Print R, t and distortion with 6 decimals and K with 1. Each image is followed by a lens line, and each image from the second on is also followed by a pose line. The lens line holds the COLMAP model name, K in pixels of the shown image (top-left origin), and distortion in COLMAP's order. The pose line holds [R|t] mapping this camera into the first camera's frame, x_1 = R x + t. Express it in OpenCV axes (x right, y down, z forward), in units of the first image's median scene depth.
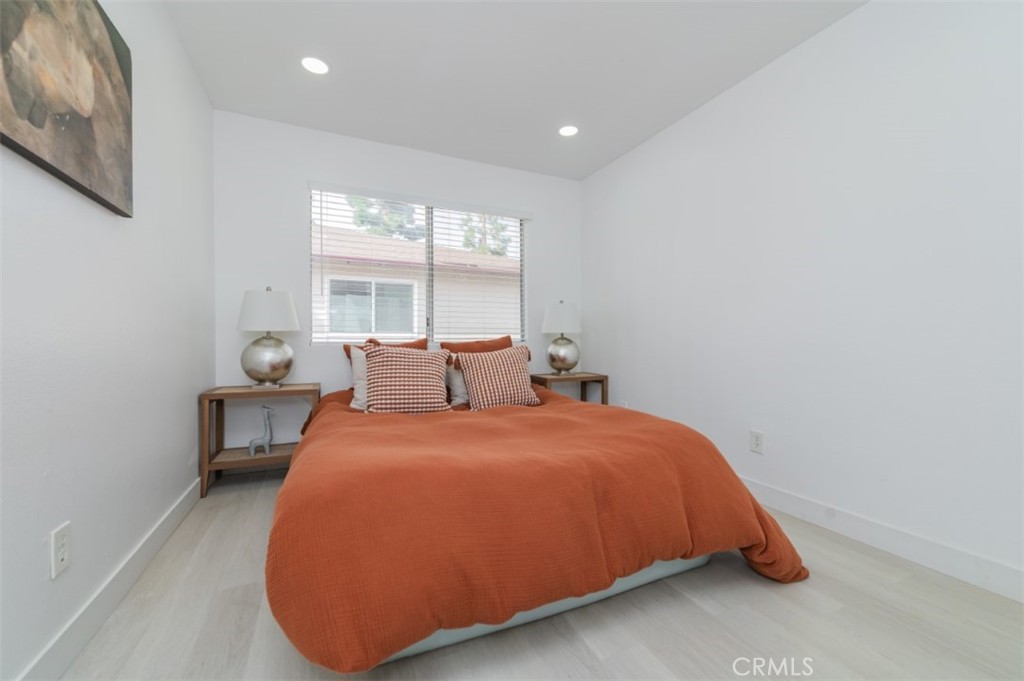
lens RADIAL K [[405.5, 0, 516.6], [0, 405.5, 339.5], [0, 0, 1]] dist [0.017632, -0.000539]
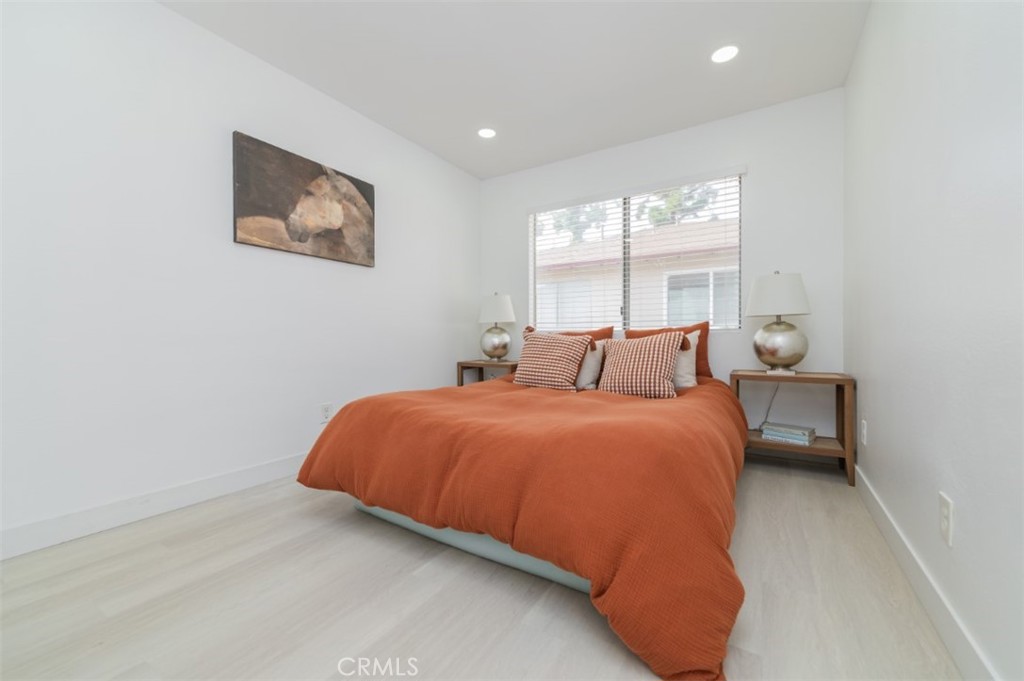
lens RADIAL K [[405.5, 0, 516.6], [0, 405.5, 339.5], [0, 0, 1]] dist [0.017632, -0.000539]
pose [[0.550433, 0.003593, -0.834871, 0.637079], [0.002894, 0.999977, 0.006211, 0.029825], [0.834874, -0.005835, 0.550410, 0.267356]]
